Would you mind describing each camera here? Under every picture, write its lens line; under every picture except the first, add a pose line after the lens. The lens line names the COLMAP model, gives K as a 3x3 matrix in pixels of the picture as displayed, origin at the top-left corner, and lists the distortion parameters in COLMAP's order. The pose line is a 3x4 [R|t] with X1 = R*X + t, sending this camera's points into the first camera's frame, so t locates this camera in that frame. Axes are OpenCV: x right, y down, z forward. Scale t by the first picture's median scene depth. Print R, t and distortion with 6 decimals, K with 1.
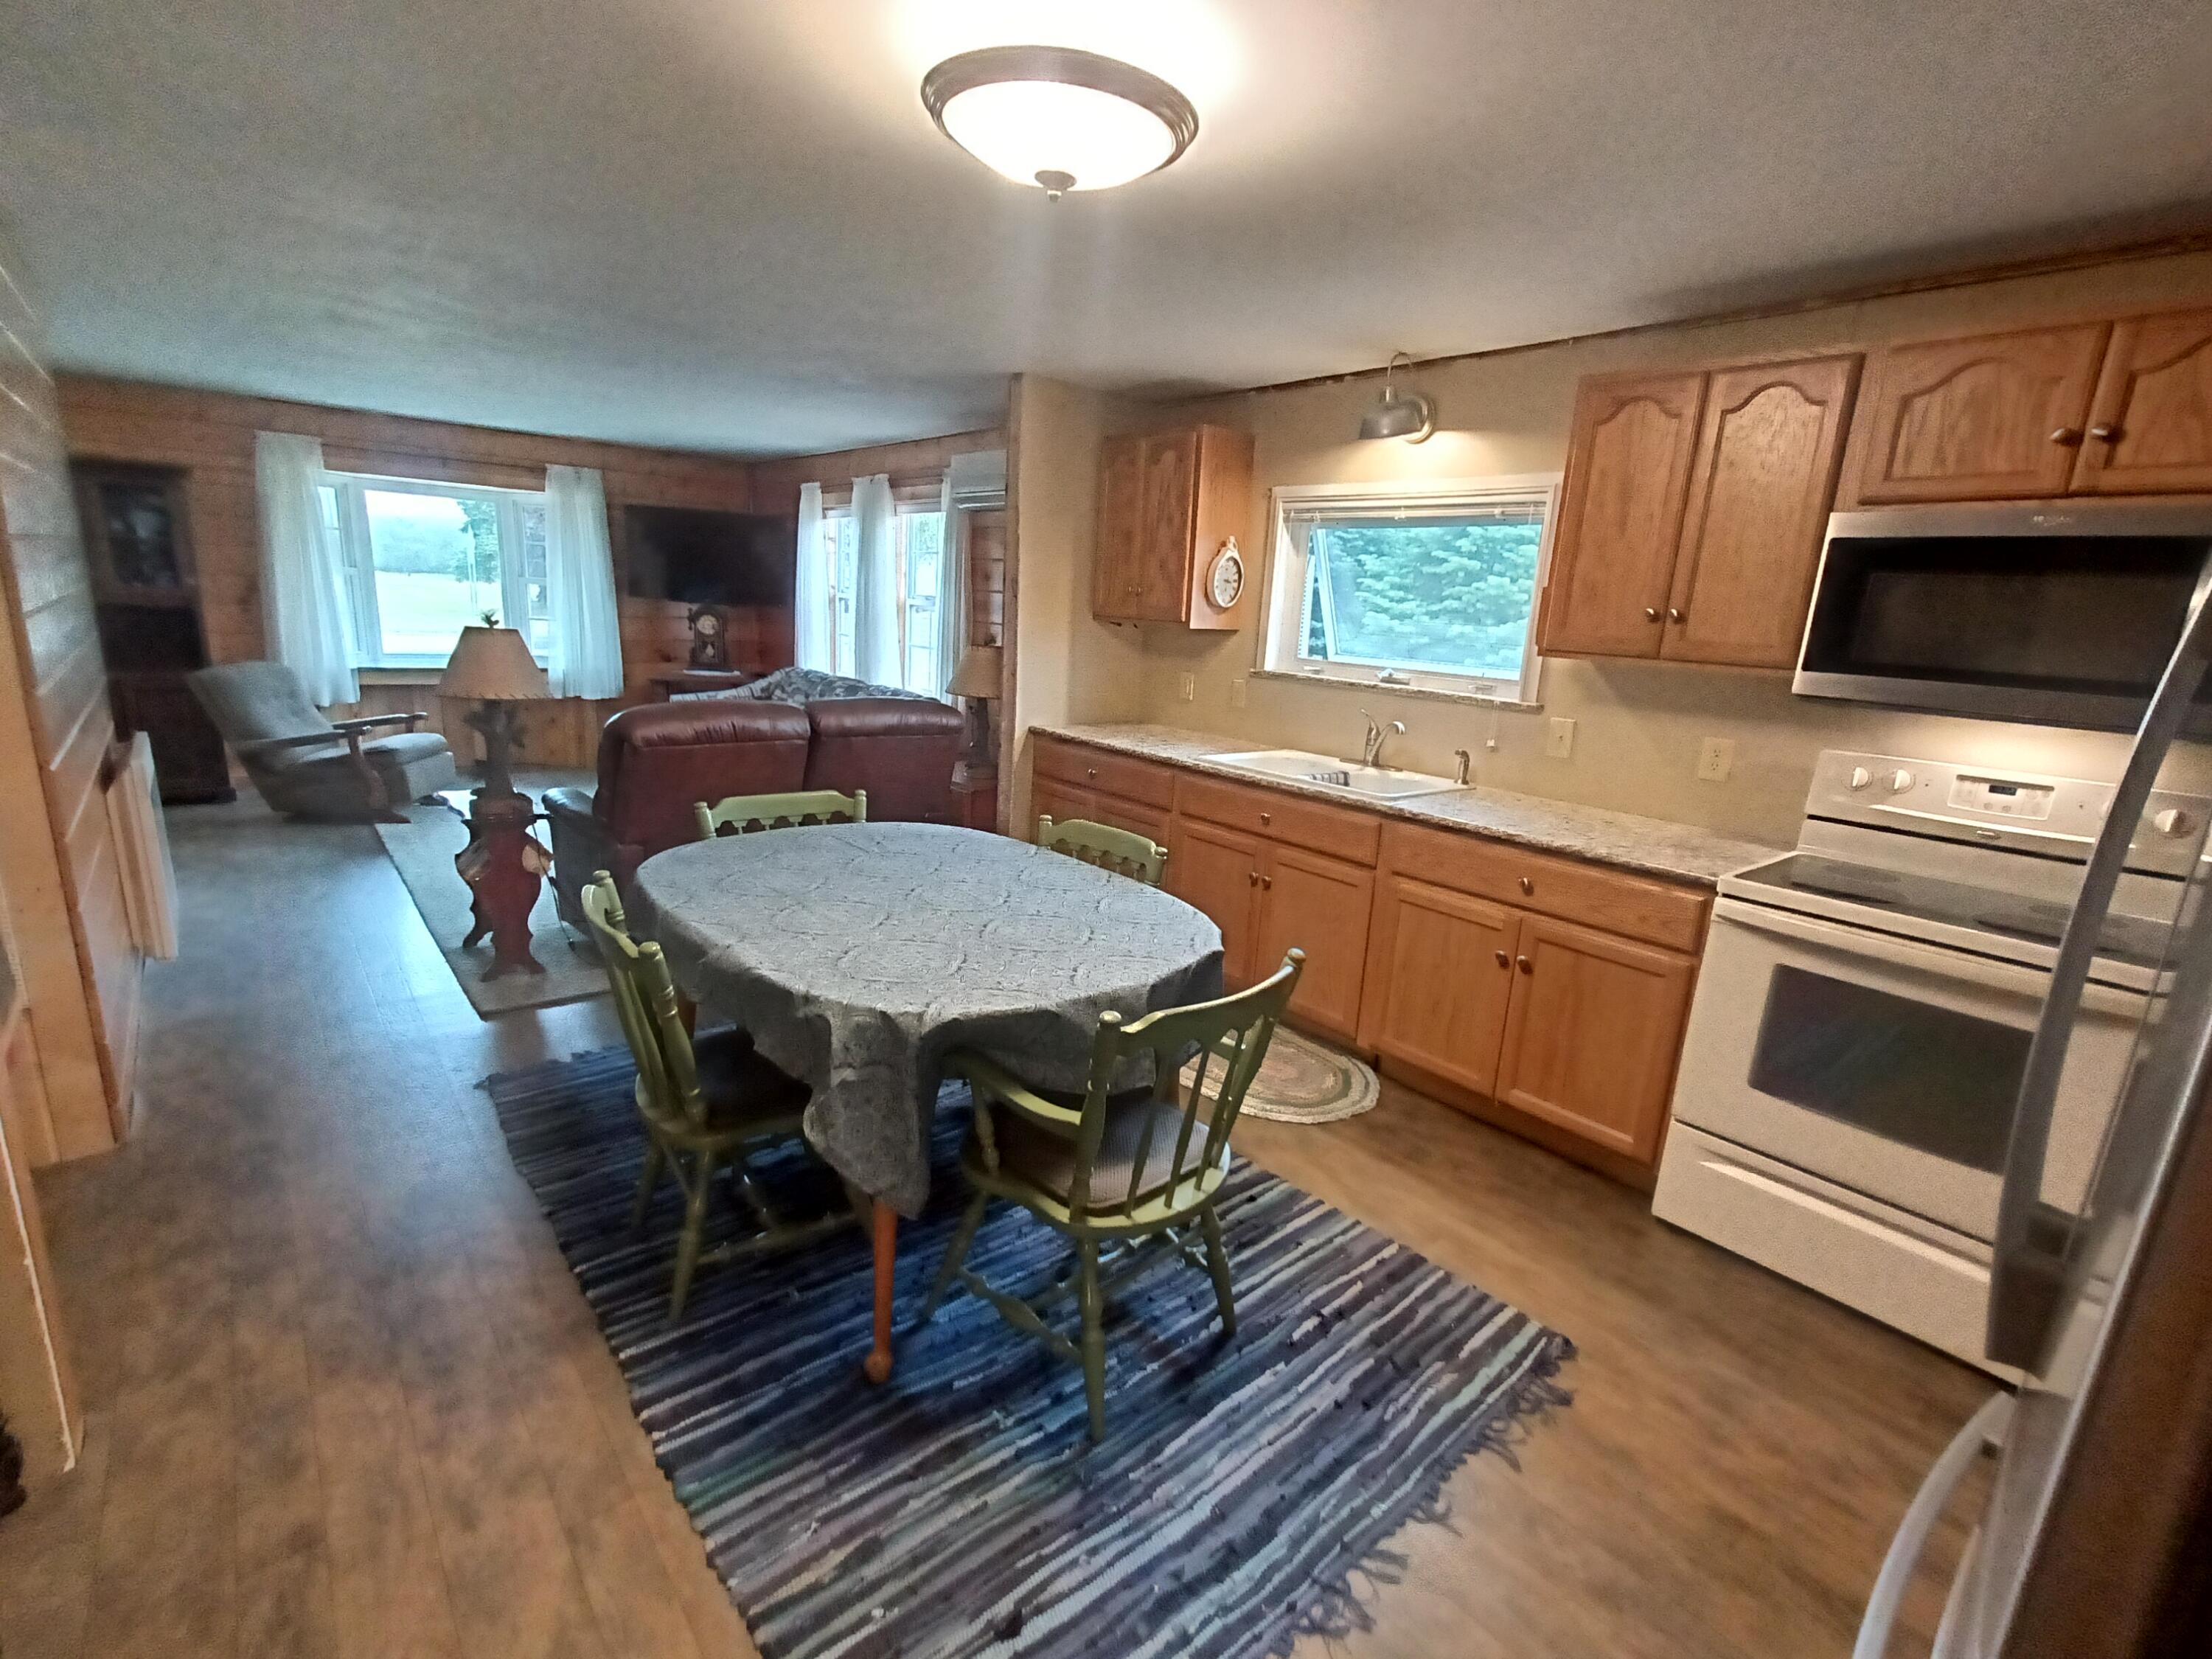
lens RADIAL K [[1008.3, 0, 1106.3], [0, 1008.3, 849.8], [0, 0, 1]] dist [0.002934, 0.000455]
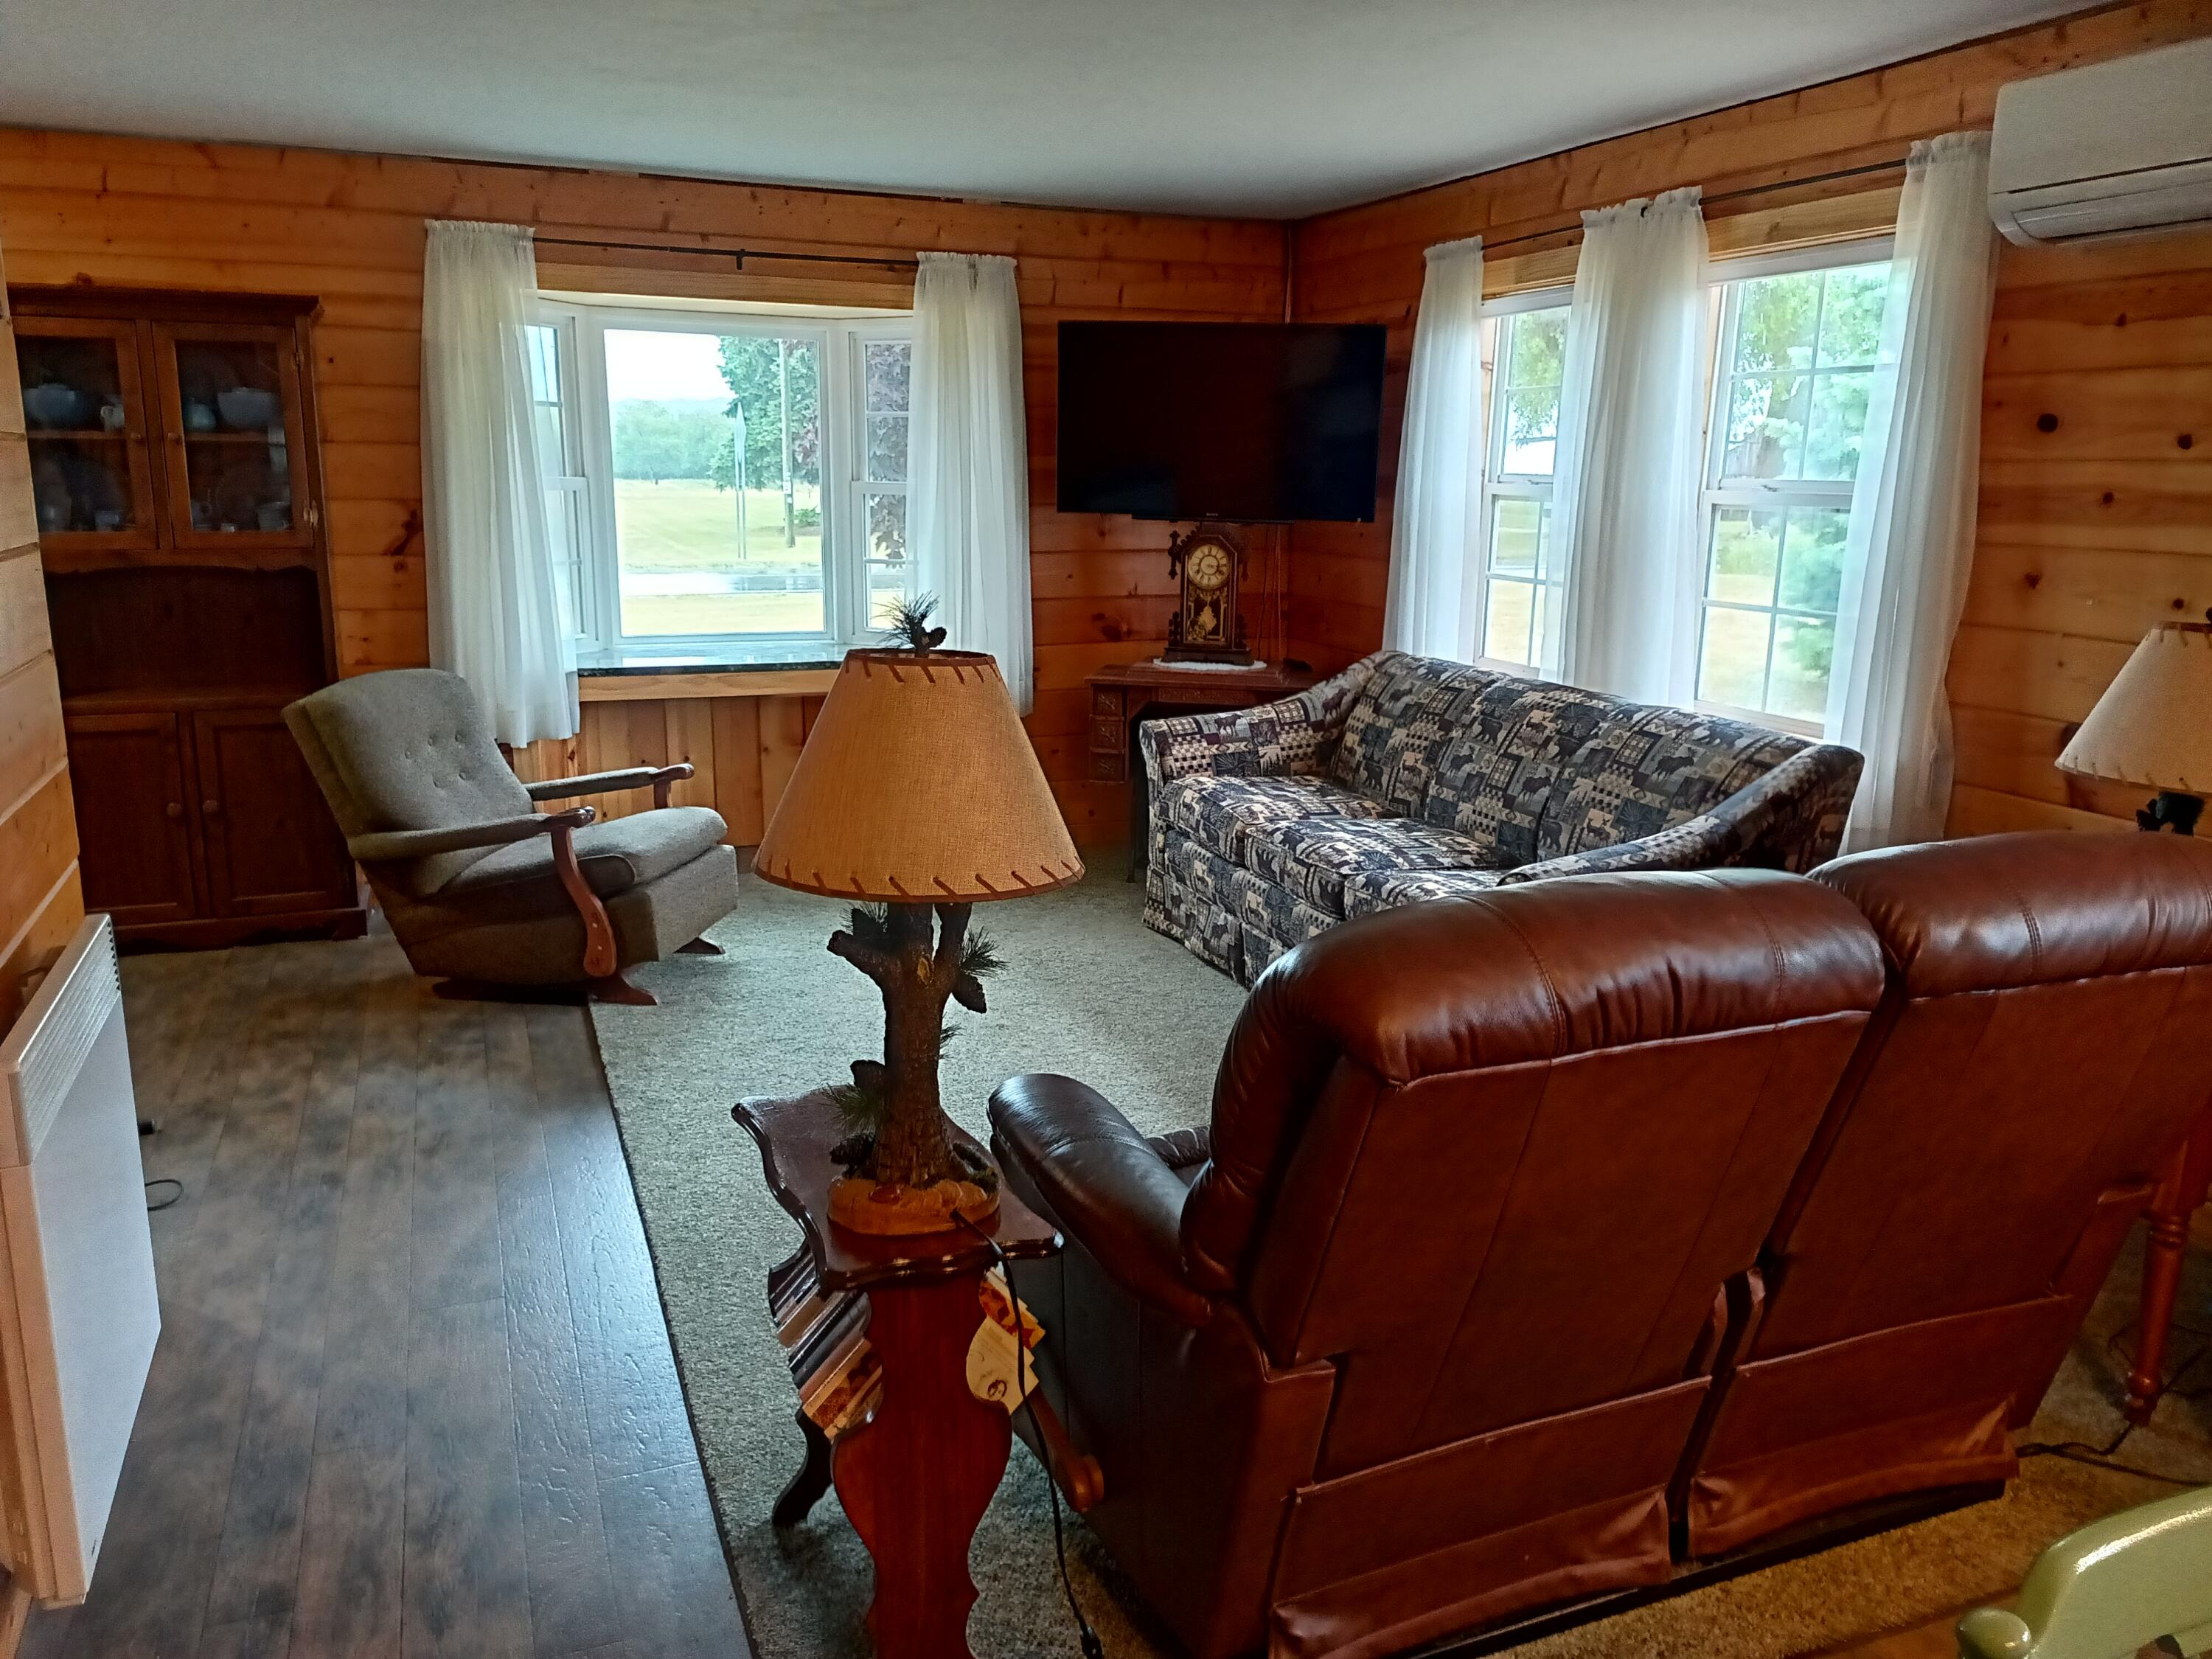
lens RADIAL K [[1659.3, 0, 1106.0], [0, 1659.3, 829.5], [0, 0, 1]] dist [0.052275, -0.002752]
pose [[0.945433, 0.024213, -0.324917, -0.207619], [-0.036851, 0.998782, -0.032799, -0.081060], [0.323727, 0.042983, 0.945174, 0.285670]]
